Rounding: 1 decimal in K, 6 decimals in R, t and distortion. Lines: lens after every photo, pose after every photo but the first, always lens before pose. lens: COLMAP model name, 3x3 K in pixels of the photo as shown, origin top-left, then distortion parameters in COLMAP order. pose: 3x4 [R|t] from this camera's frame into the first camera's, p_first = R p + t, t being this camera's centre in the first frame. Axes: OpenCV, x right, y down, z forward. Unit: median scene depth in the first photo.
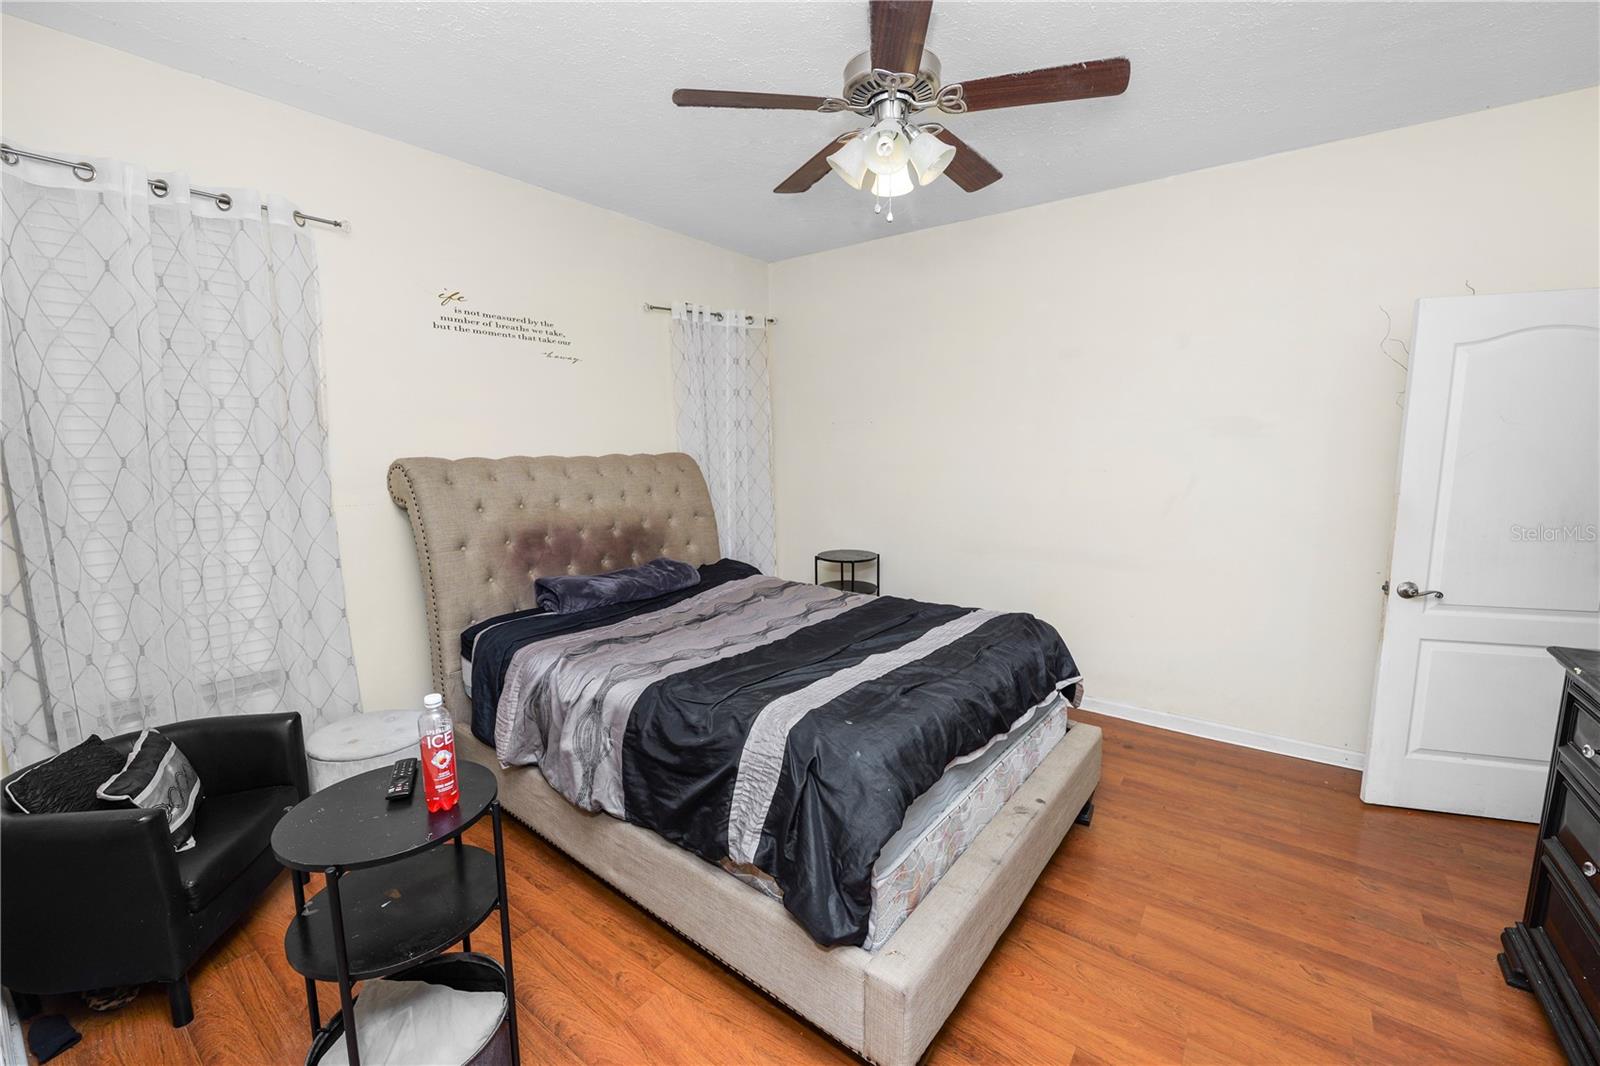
lens RADIAL K [[653.4, 0, 798.9], [0, 653.4, 536.7], [0, 0, 1]] dist [-0.012846, 0.001003]
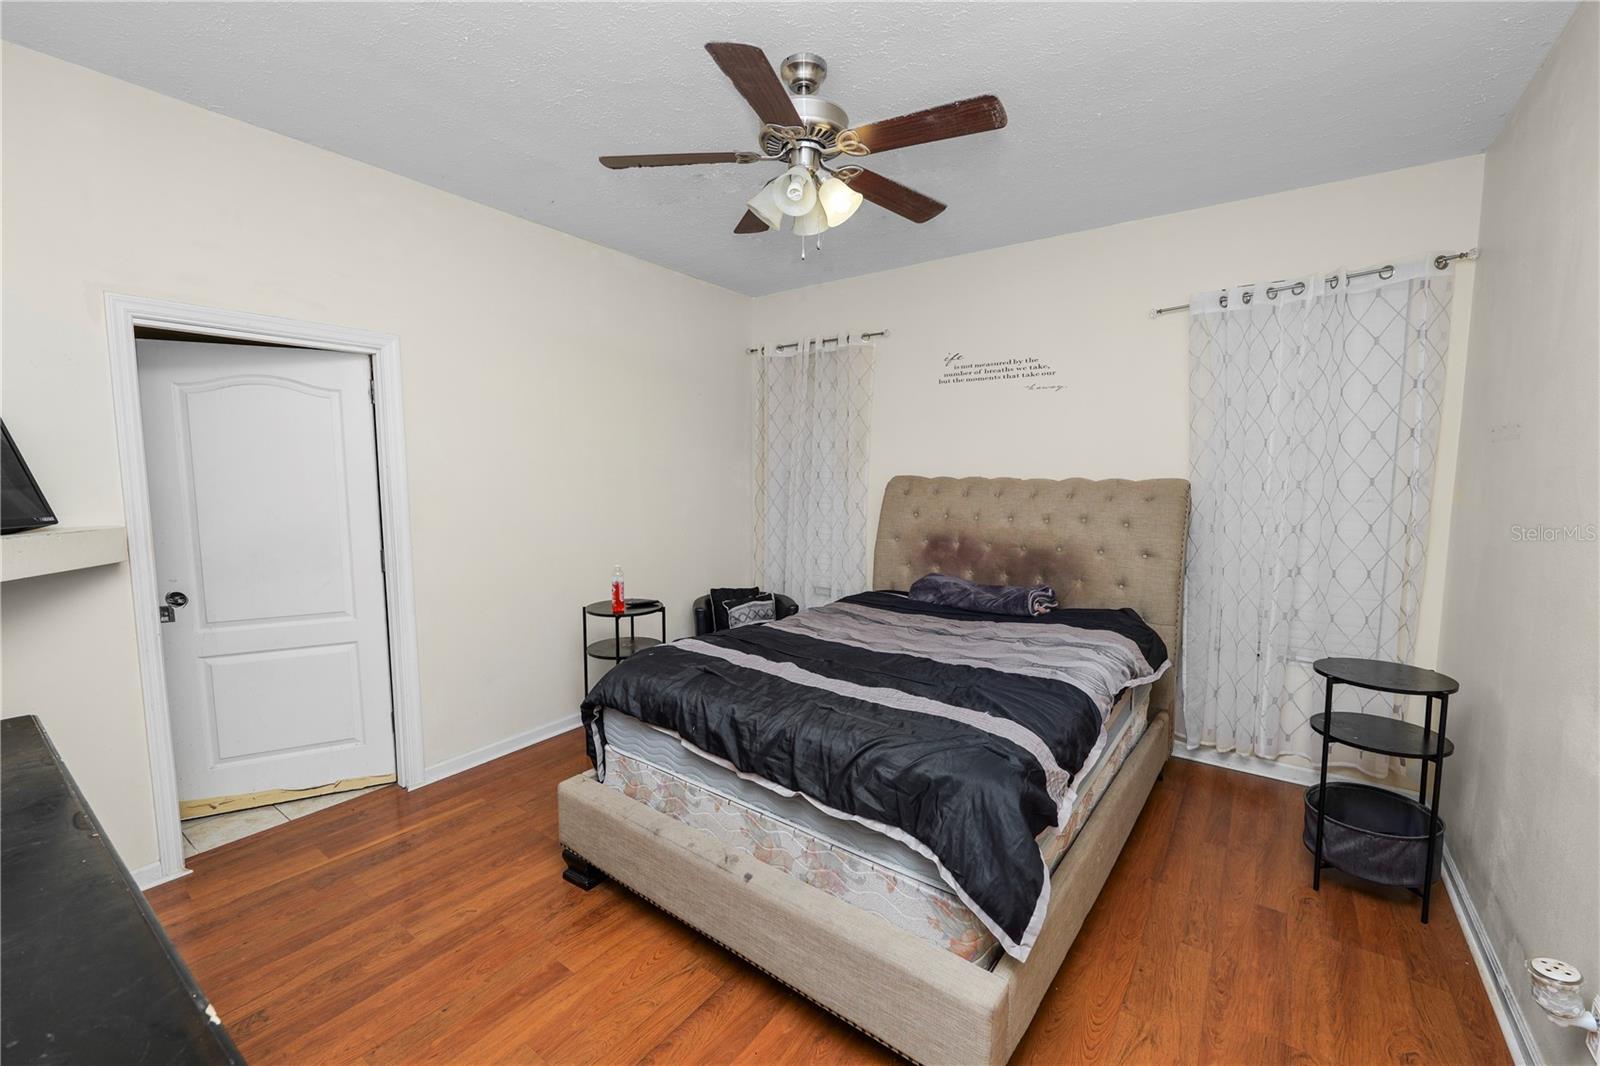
lens RADIAL K [[653.4, 0, 801.8], [0, 653.4, 537.0], [0, 0, 1]] dist [-0.012846, 0.001003]
pose [[0.014173, 0.110642, -0.993759, 0.810322], [-0.147089, 0.983278, 0.107377, -0.097753], [0.989022, 0.144649, 0.030210, 0.669892]]
